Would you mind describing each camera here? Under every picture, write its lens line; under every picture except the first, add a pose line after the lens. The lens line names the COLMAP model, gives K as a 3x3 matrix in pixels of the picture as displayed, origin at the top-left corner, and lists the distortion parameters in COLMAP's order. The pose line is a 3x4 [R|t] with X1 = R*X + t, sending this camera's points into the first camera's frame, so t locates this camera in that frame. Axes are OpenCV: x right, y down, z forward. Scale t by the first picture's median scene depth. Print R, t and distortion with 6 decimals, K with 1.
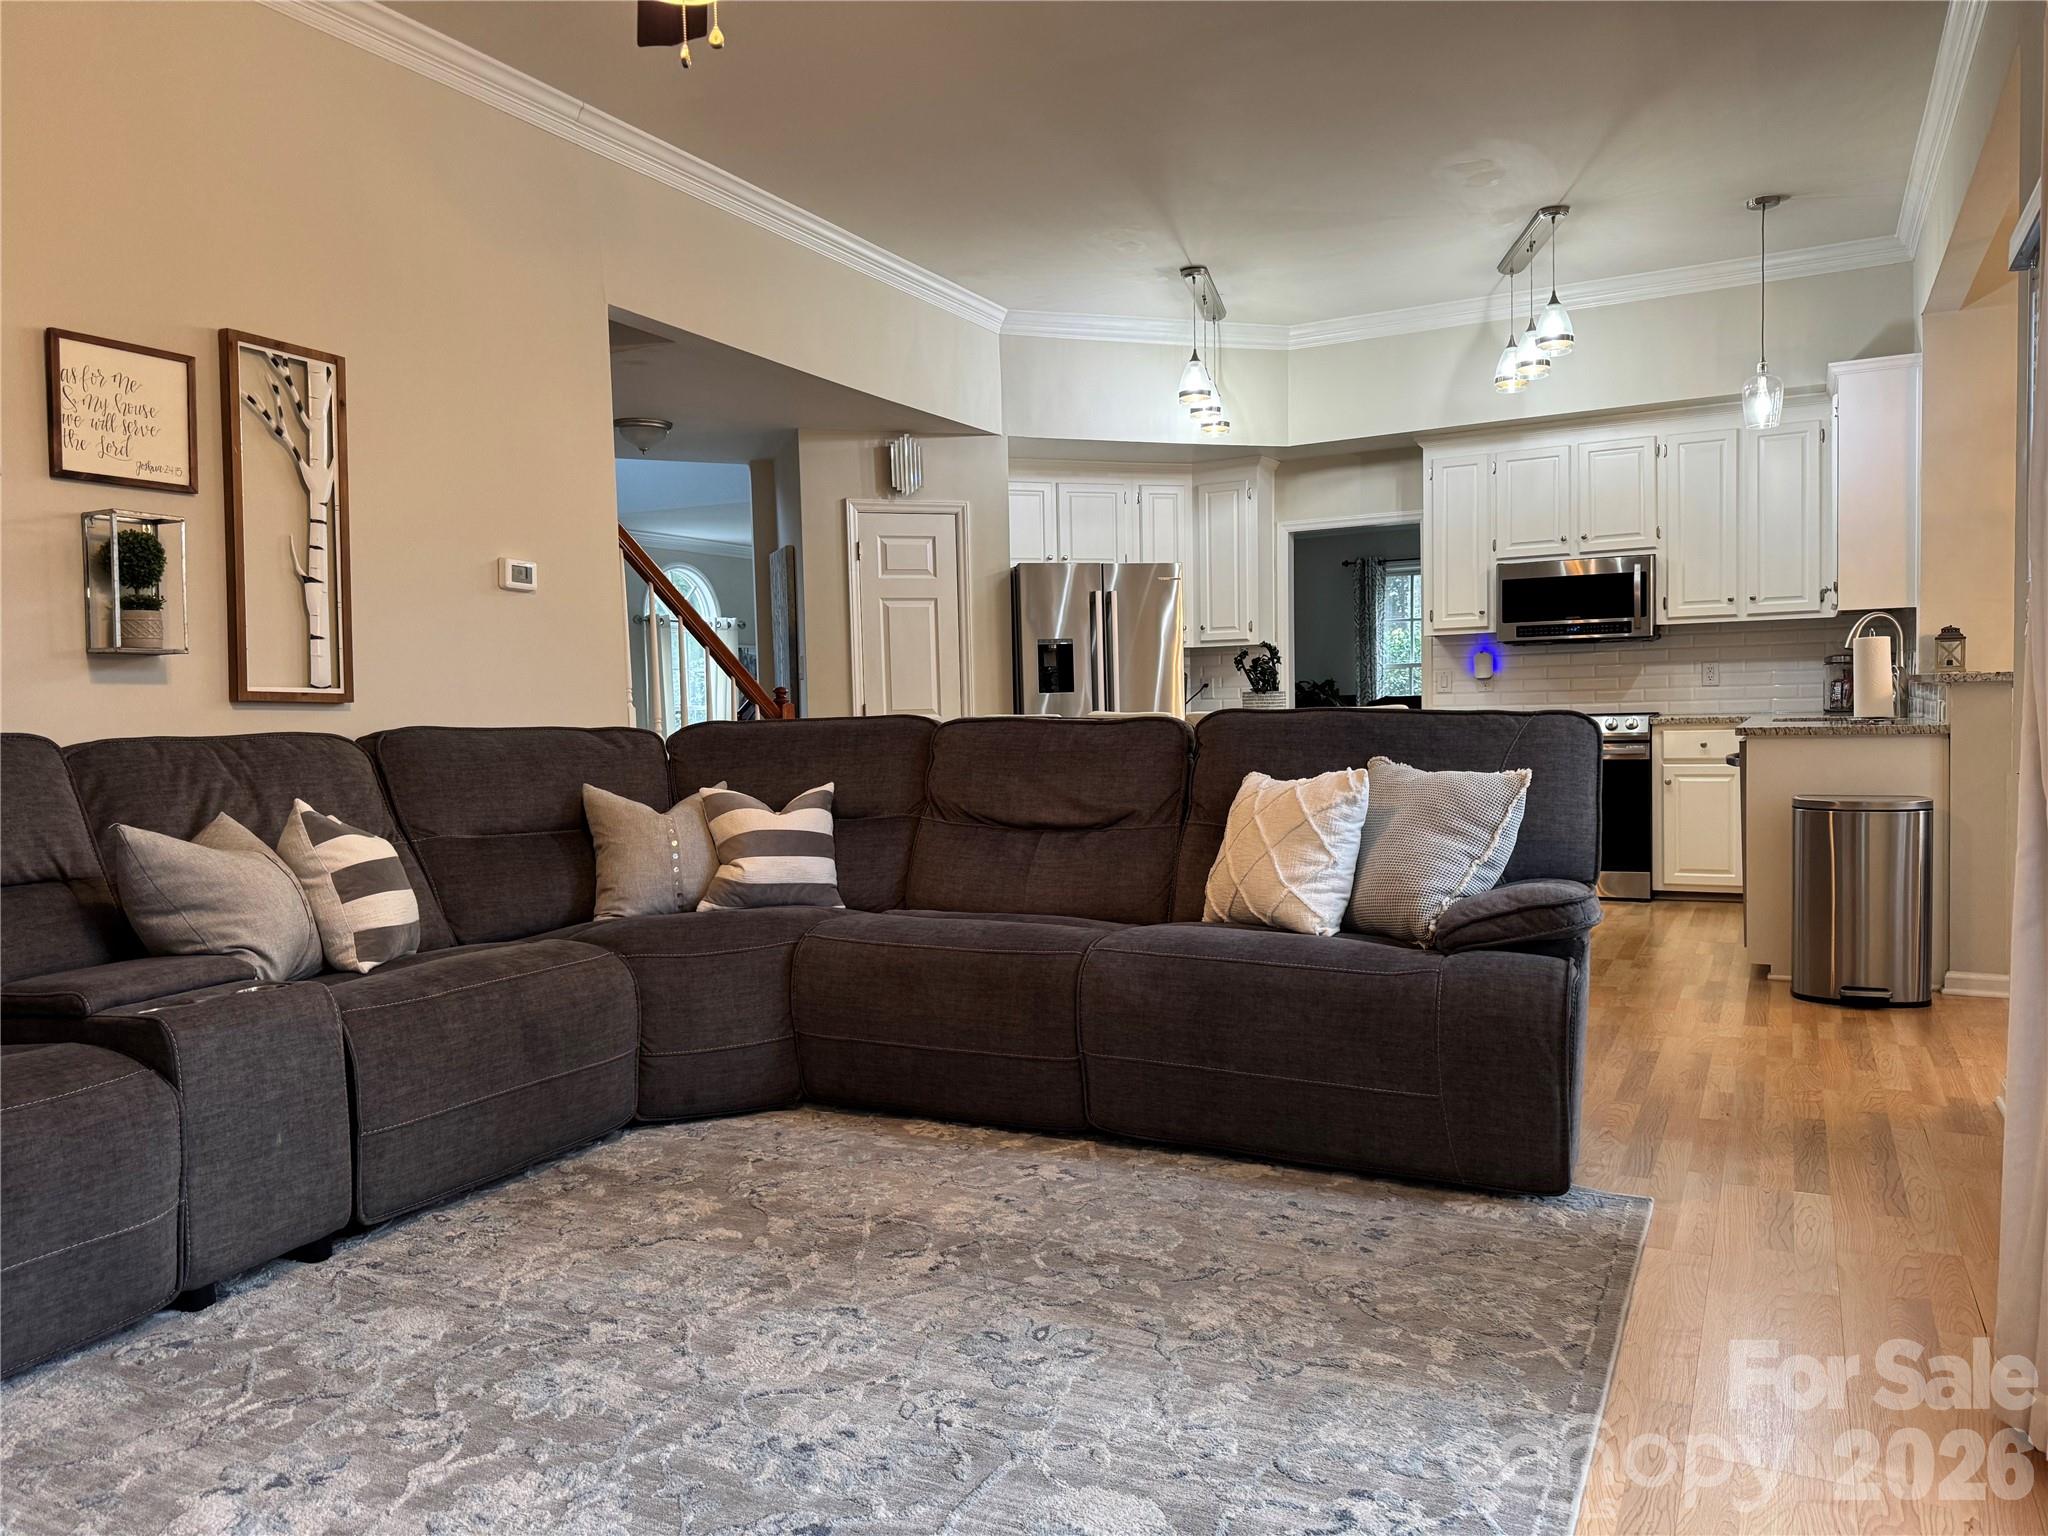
lens RADIAL K [[1428.6, 0, 1028.9], [0, 1428.6, 779.4], [0, 0, 1]] dist [0.190480, -0.382490]
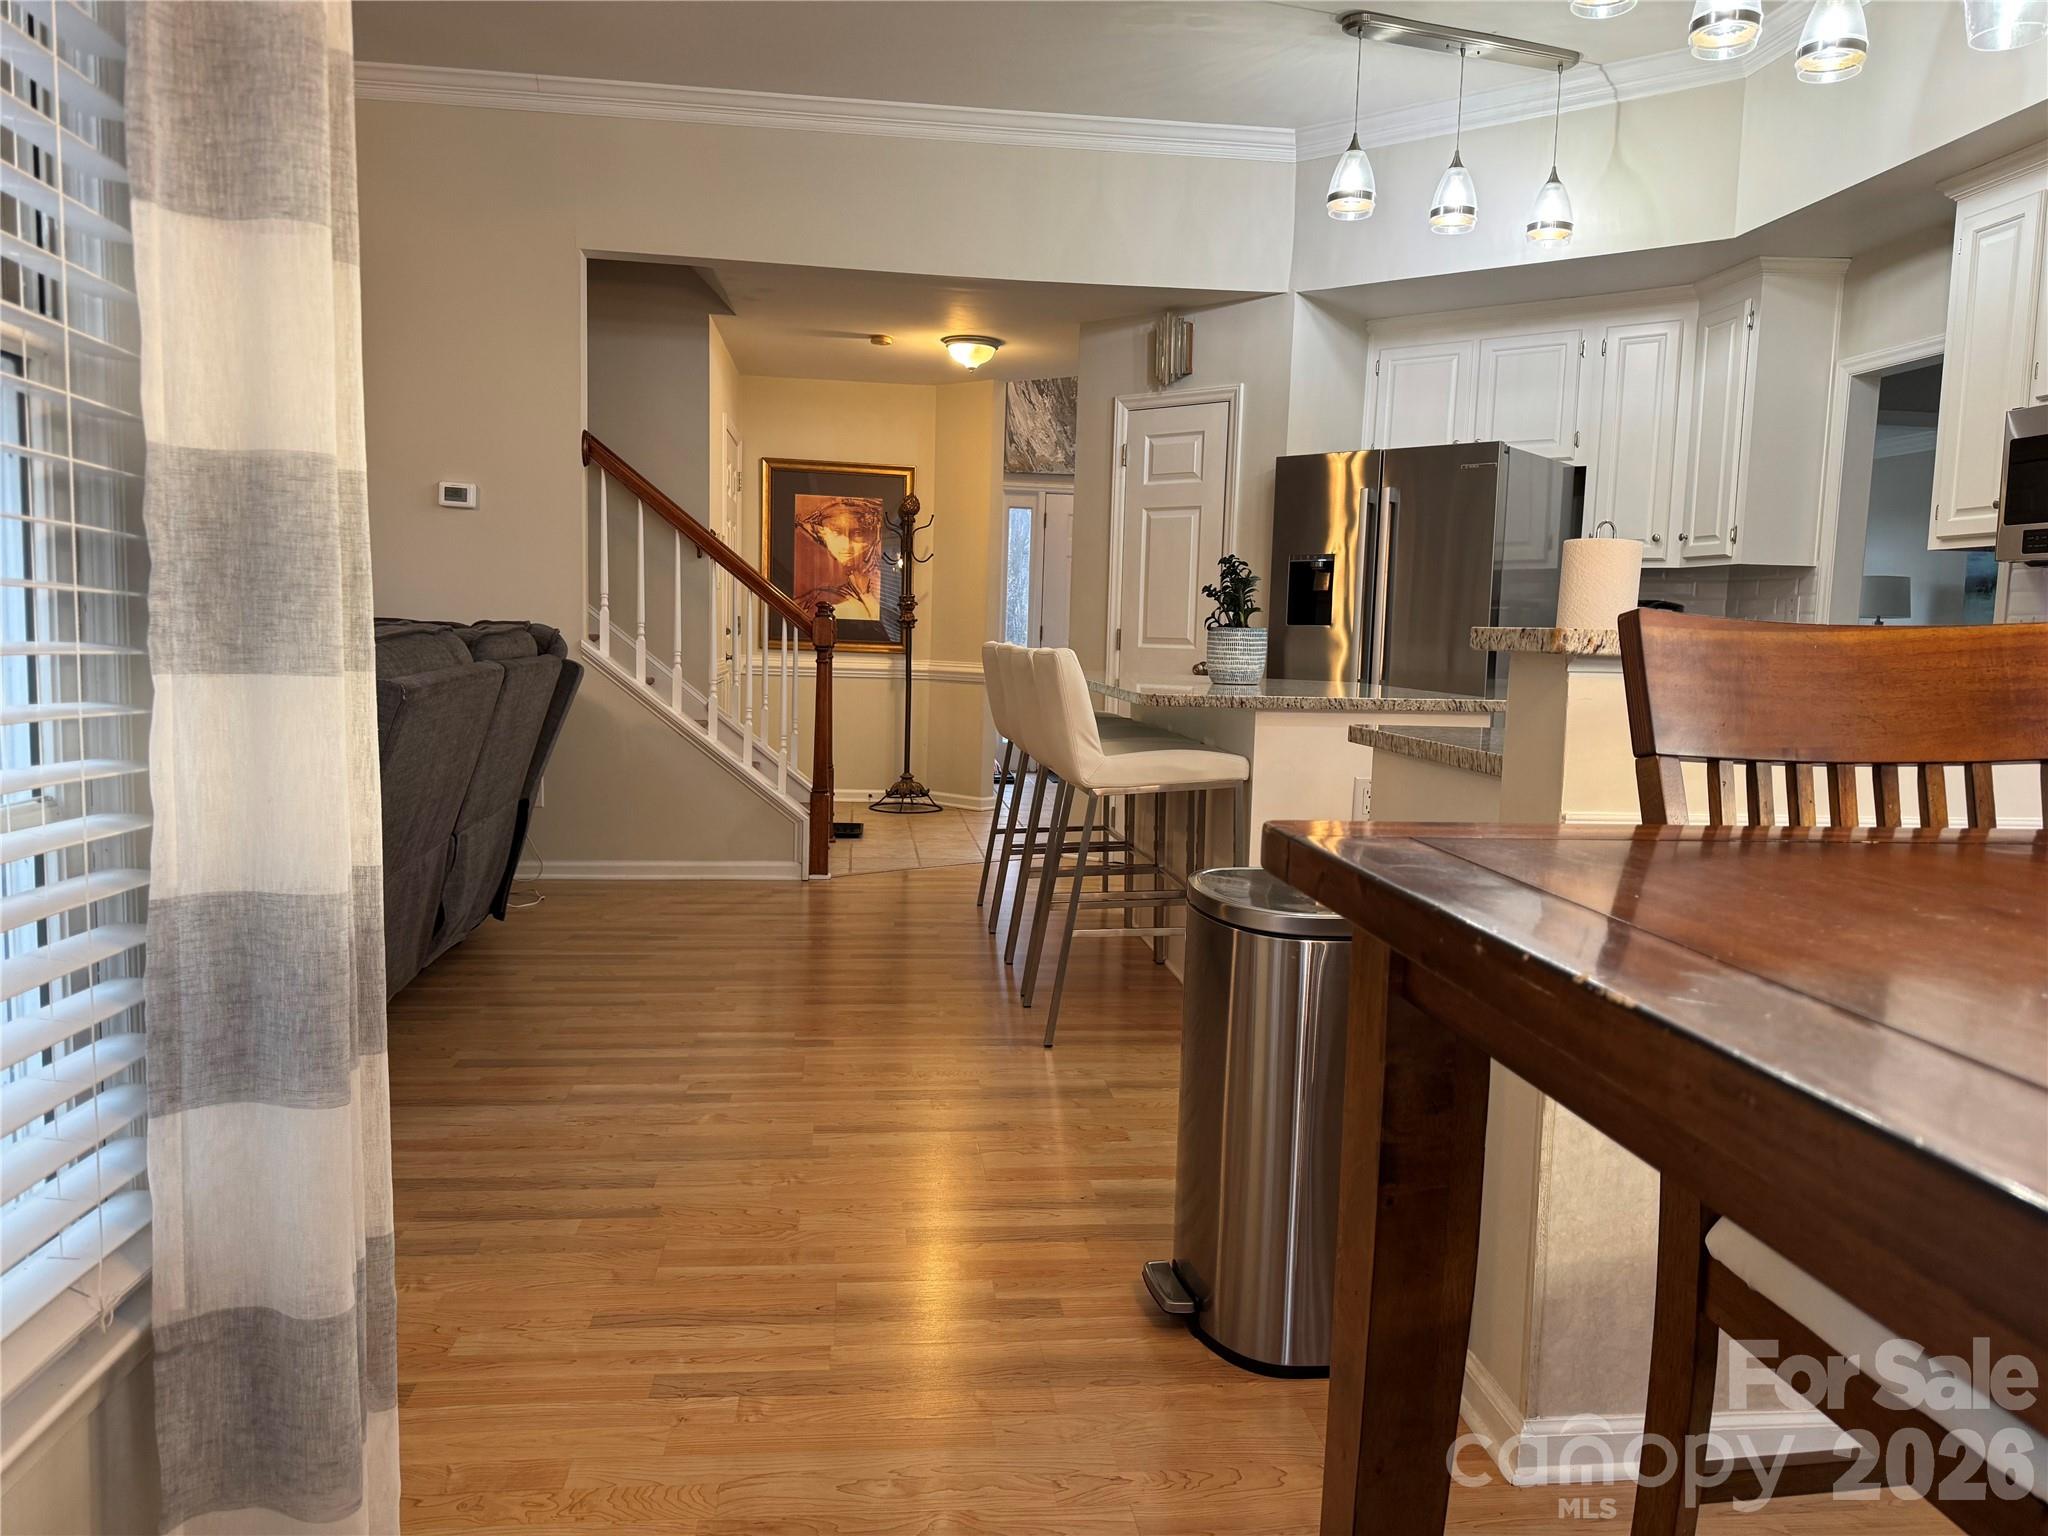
lens RADIAL K [[1438.0, 0, 1023.7], [0, 1438.0, 773.7], [0, 0, 1]] dist [0.100626, -0.129919]
pose [[0.558506, 0.123690, -0.820226, 1.066757], [-0.087901, 0.992078, 0.089752, -0.068328], [0.824830, 0.021972, 0.564954, 0.798340]]
